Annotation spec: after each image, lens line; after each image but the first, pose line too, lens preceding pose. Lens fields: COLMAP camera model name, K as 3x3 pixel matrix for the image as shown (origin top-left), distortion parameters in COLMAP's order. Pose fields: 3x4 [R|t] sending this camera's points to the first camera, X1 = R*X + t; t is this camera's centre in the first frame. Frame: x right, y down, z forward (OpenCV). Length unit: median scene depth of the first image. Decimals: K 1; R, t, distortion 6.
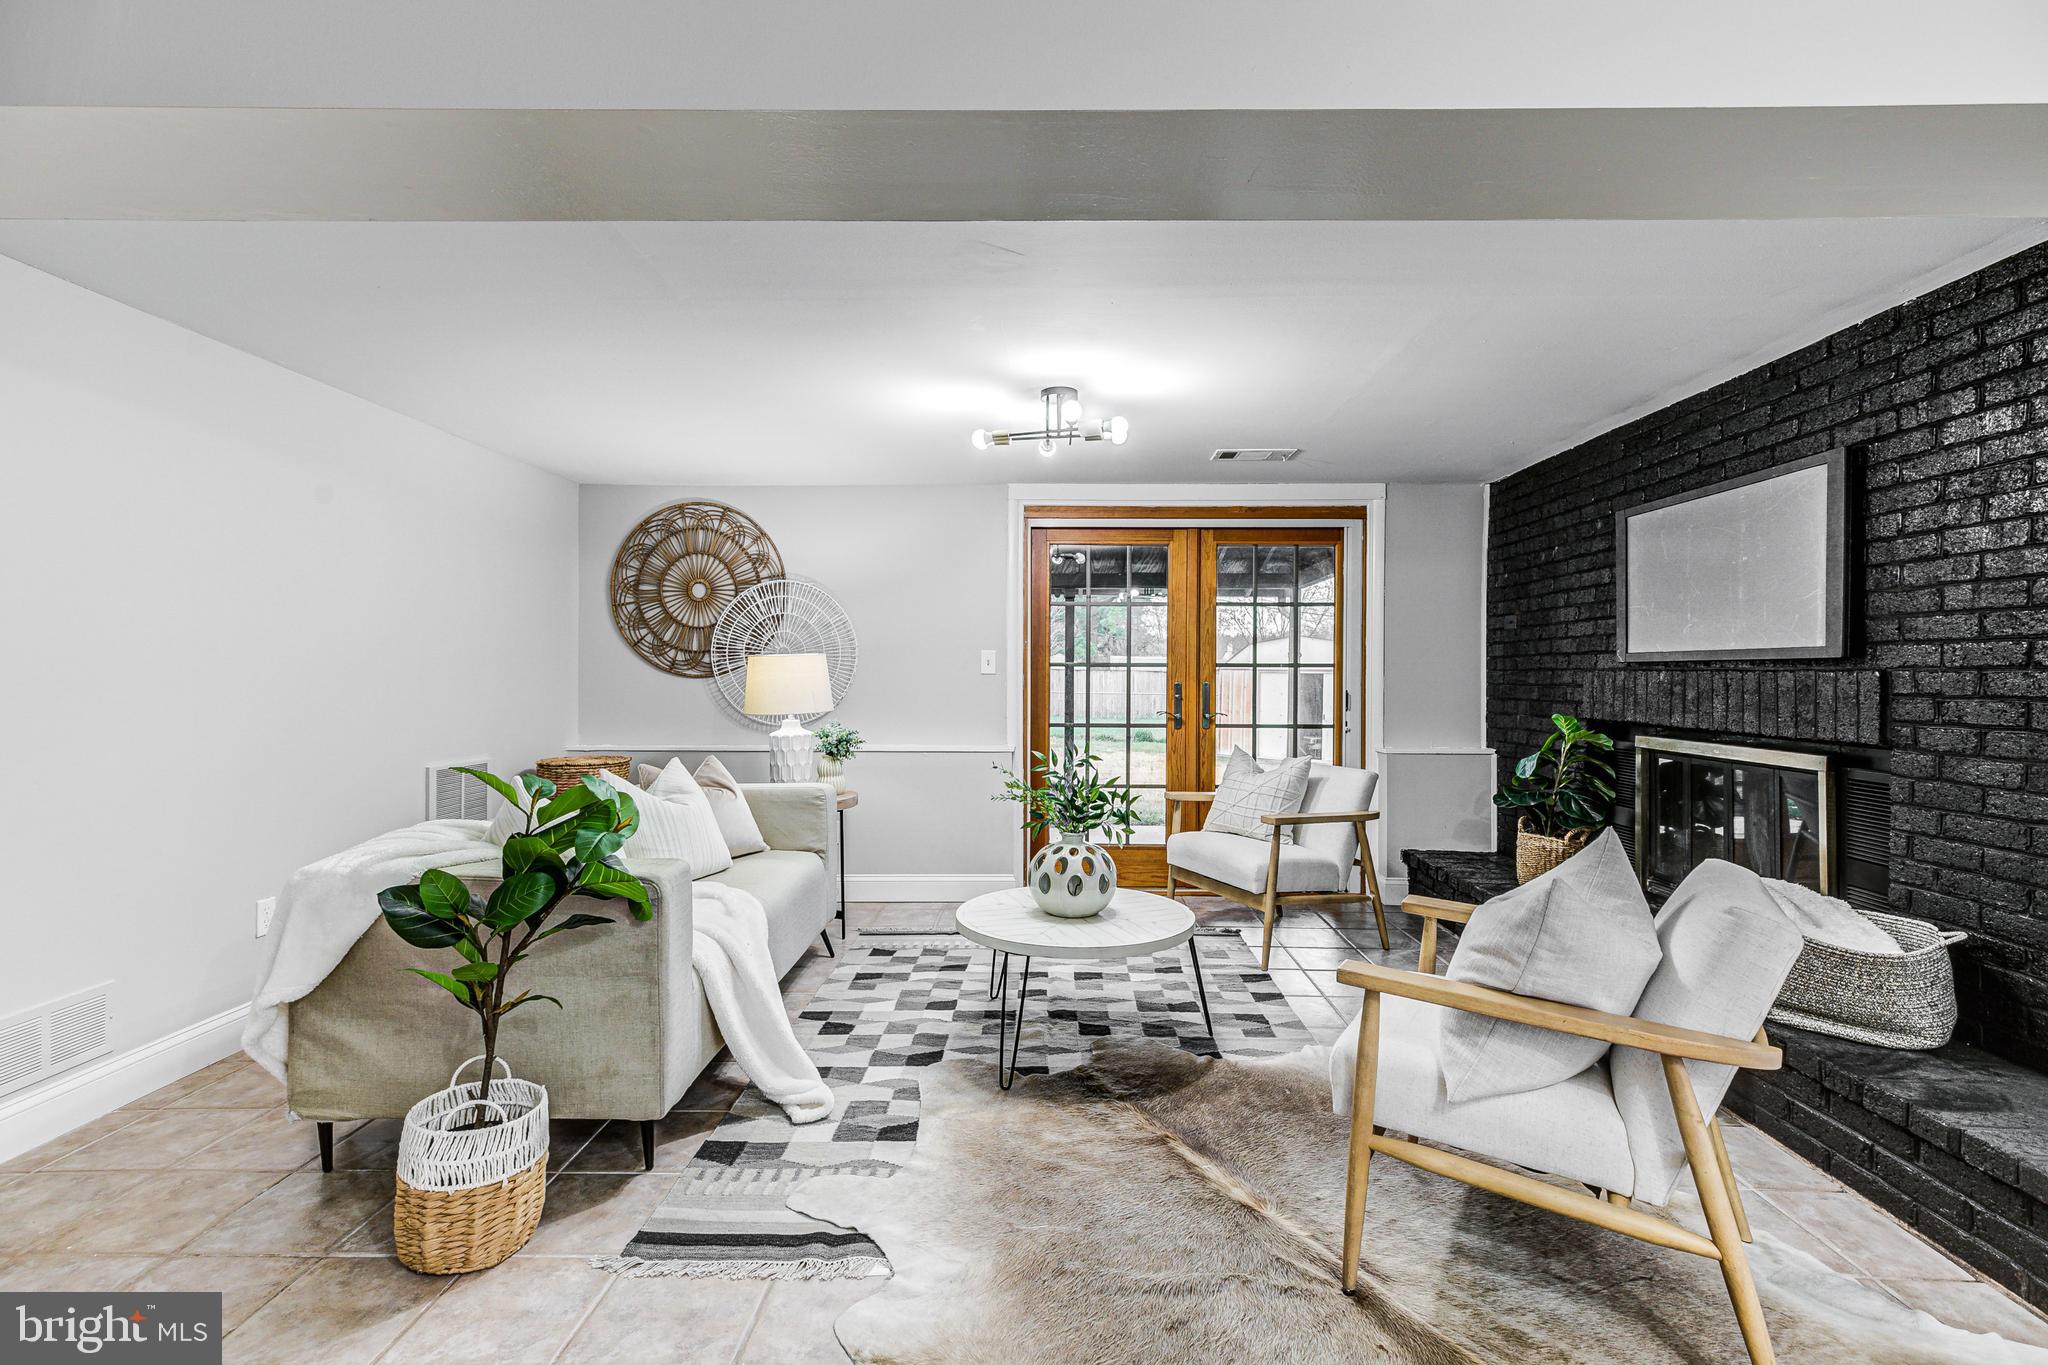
lens RADIAL K [[930.5, 0, 1022.2], [0, 930.5, 684.1], [0, 0, 1]] dist [0.012802, 0.000240]
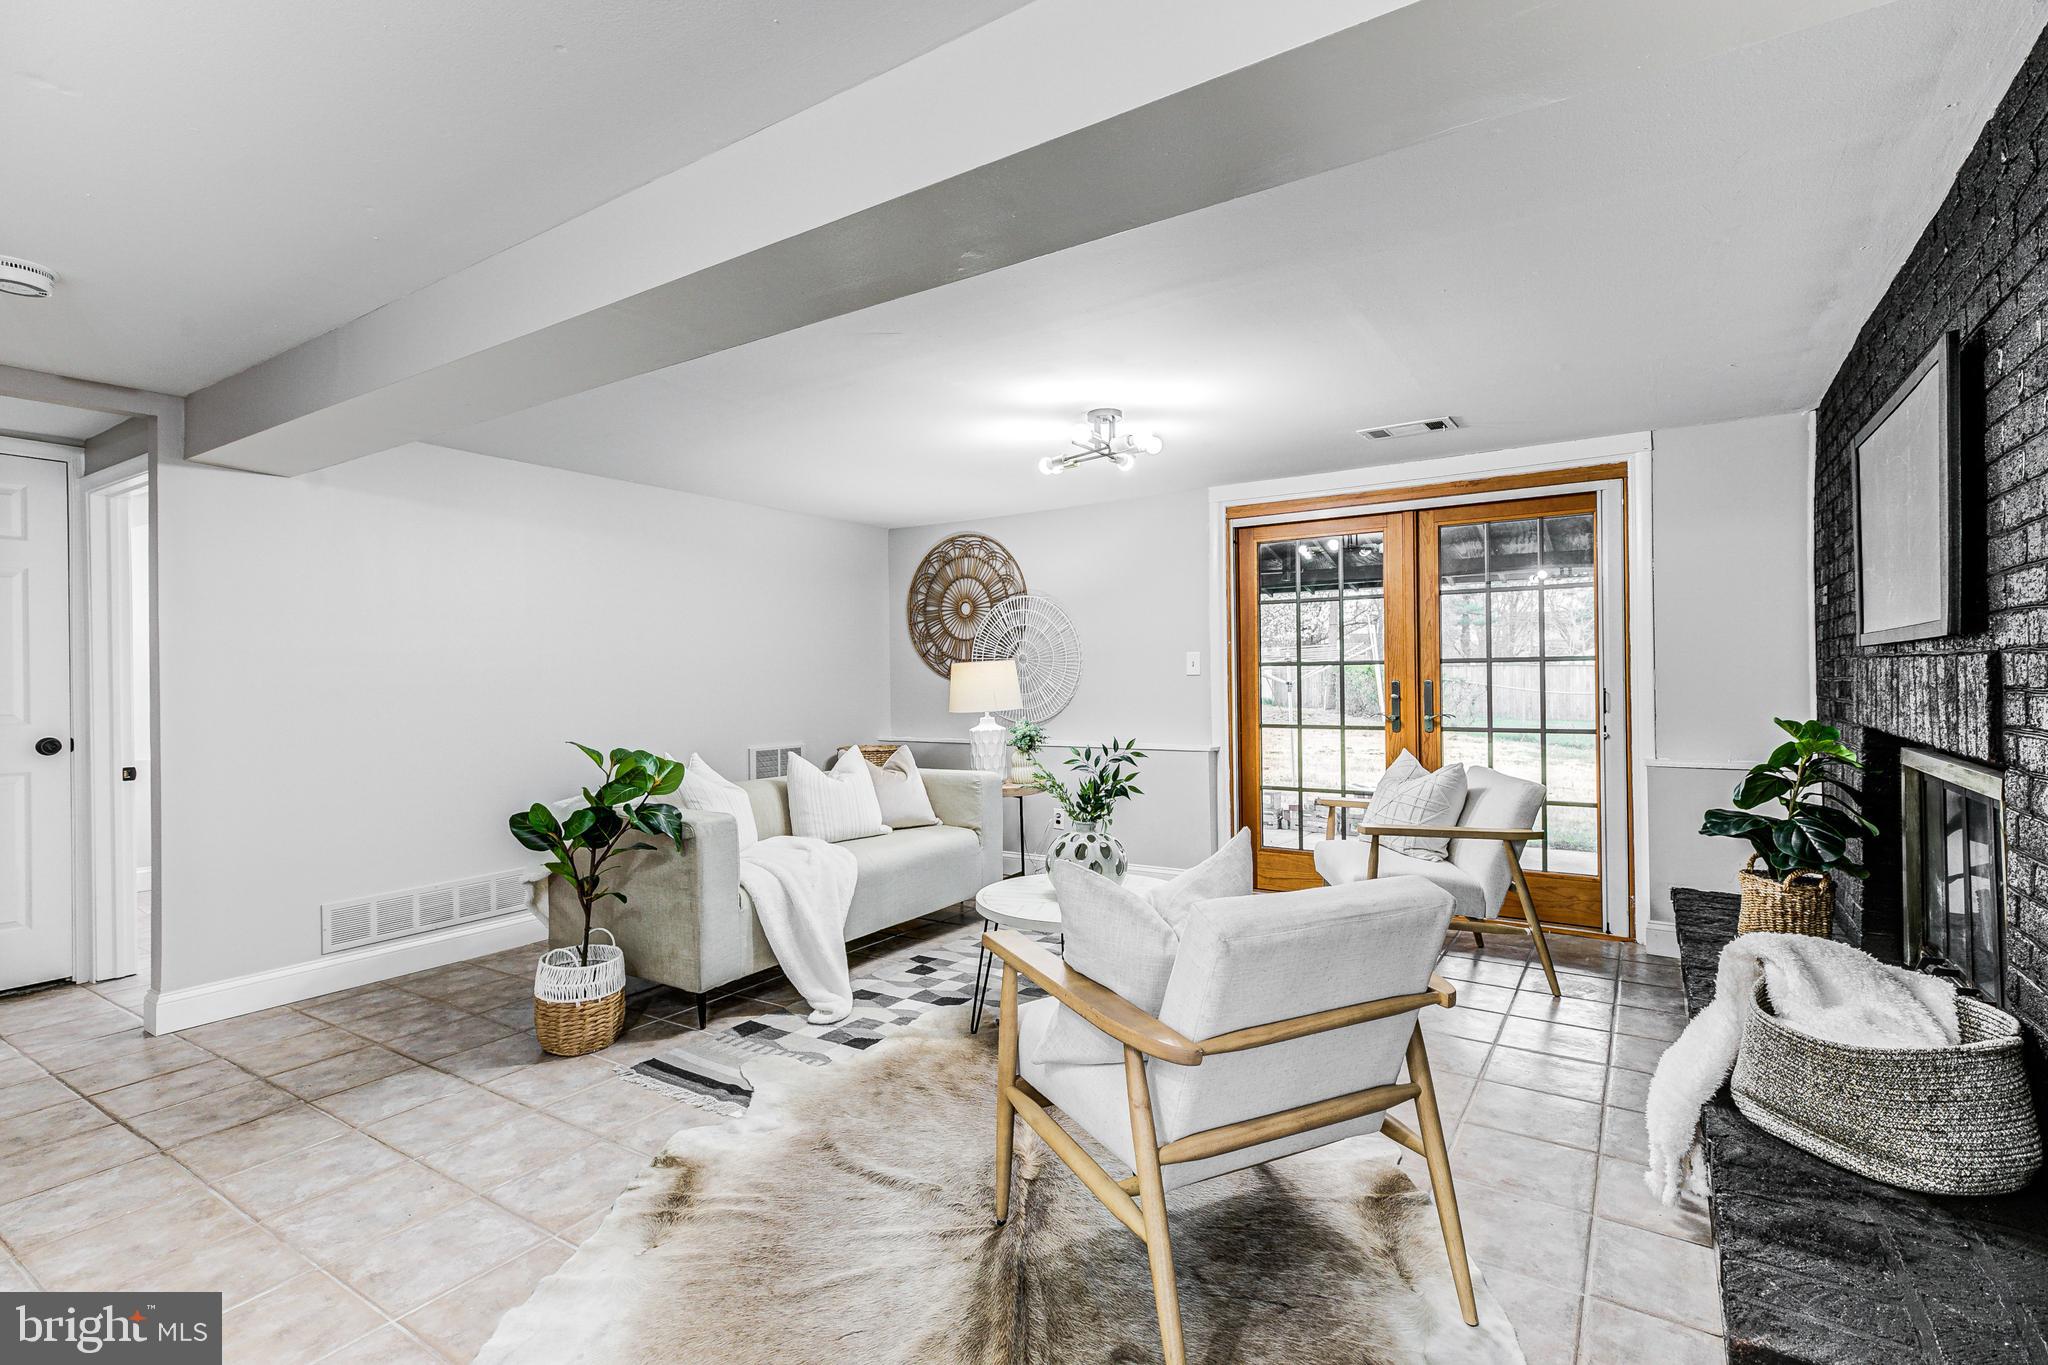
lens RADIAL K [[930.5, 0, 1017.5], [0, 930.5, 693.5], [0, 0, 1]] dist [0.012802, 0.000240]
pose [[0.849437, -0.005351, -0.527663, 0.460938], [0.009334, 0.999945, 0.004885, 0.003605], [0.527608, -0.009074, 0.849440, 0.030547]]
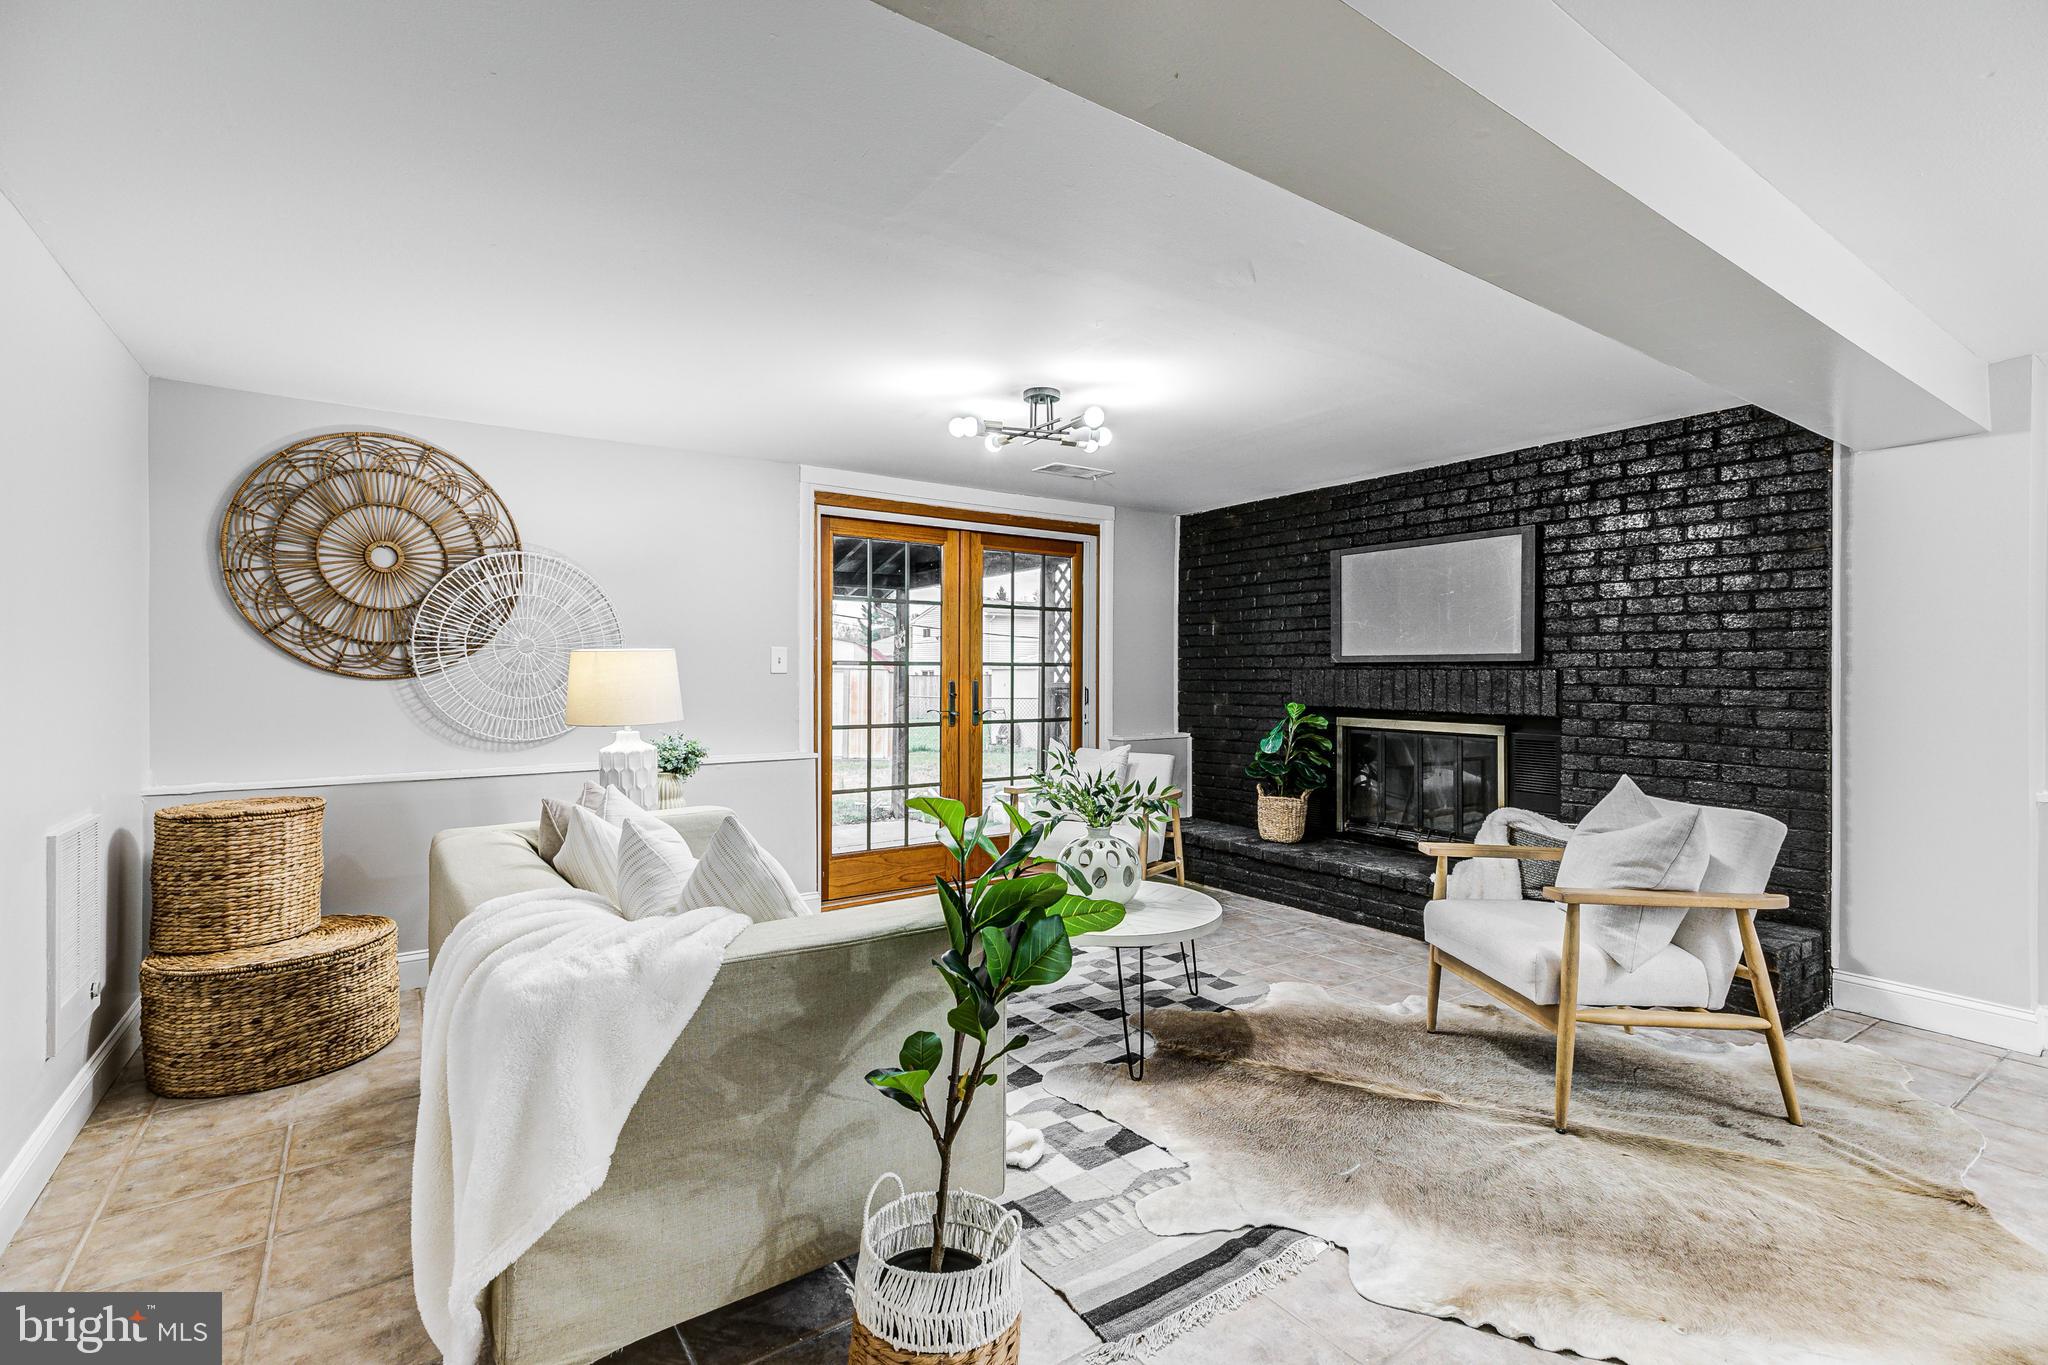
lens RADIAL K [[930.5, 0, 1022.0], [0, 930.5, 689.5], [0, 0, 1]] dist [0.012802, 0.000240]
pose [[0.809083, -0.013601, 0.587537, -0.511074], [0.008710, 0.999900, 0.011153, -0.004041], [-0.587630, -0.003906, 0.809120, 0.177645]]
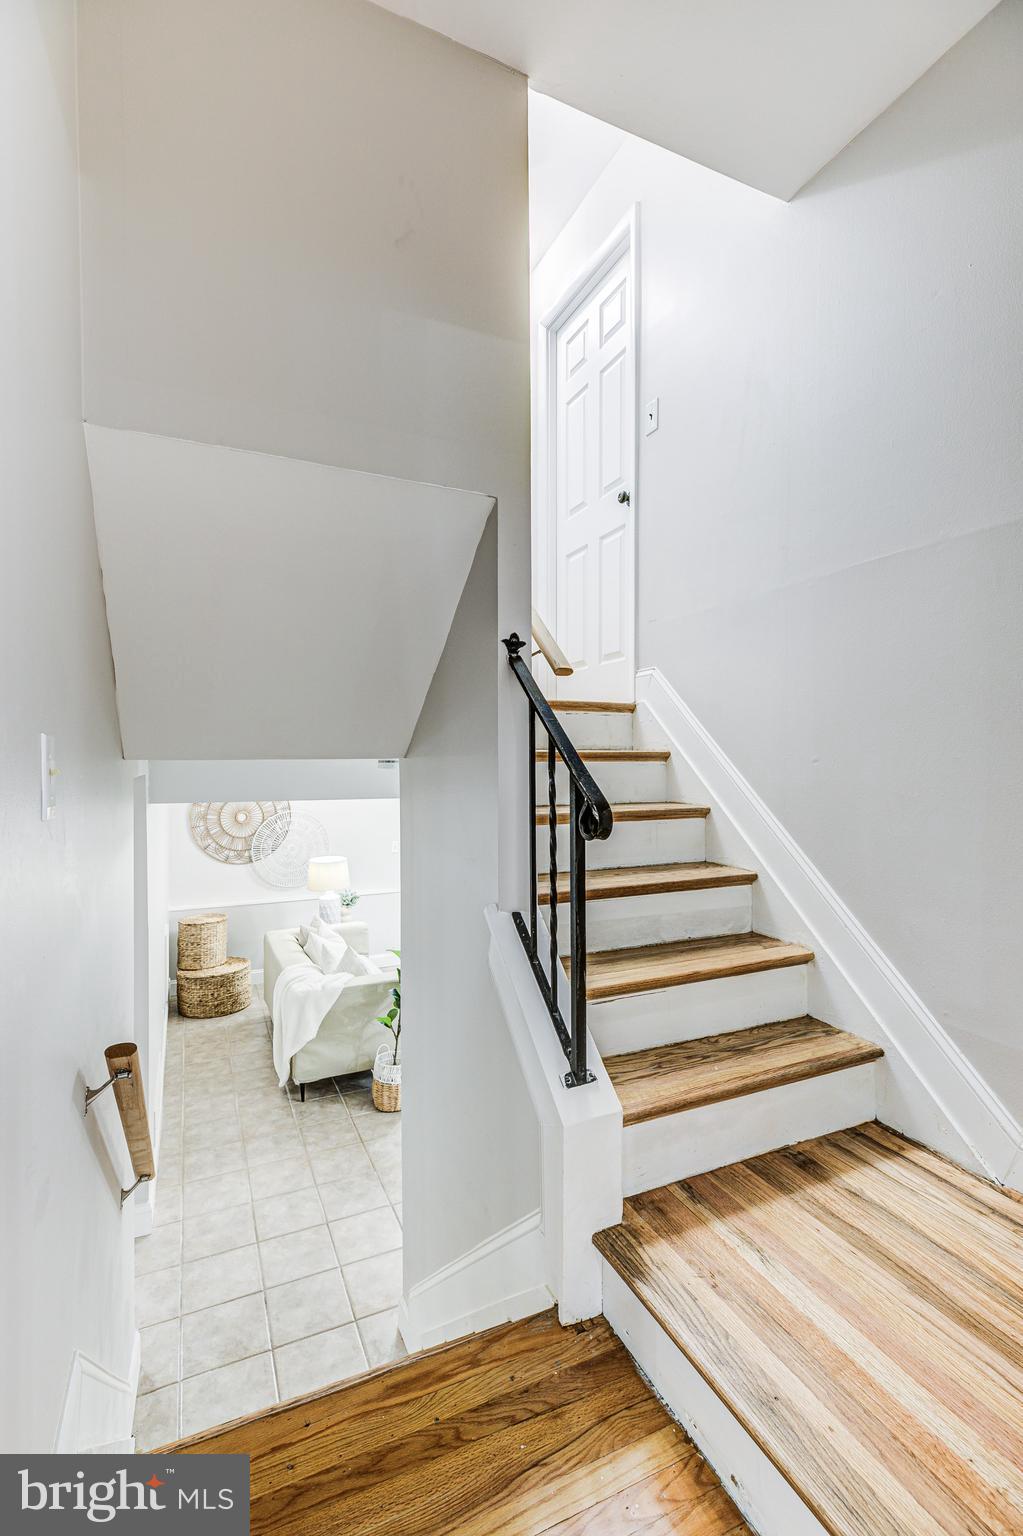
lens RADIAL K [[697.9, 0, 496.7], [0, 697.9, 767.4], [0, 0, 1]] dist [0.012802, 0.000240]
pose [[0.904911, -0.010254, 0.425477, -0.655373], [0.010074, 0.999946, 0.002674, -0.271209], [-0.425481, 0.001867, 0.904965, -0.648205]]
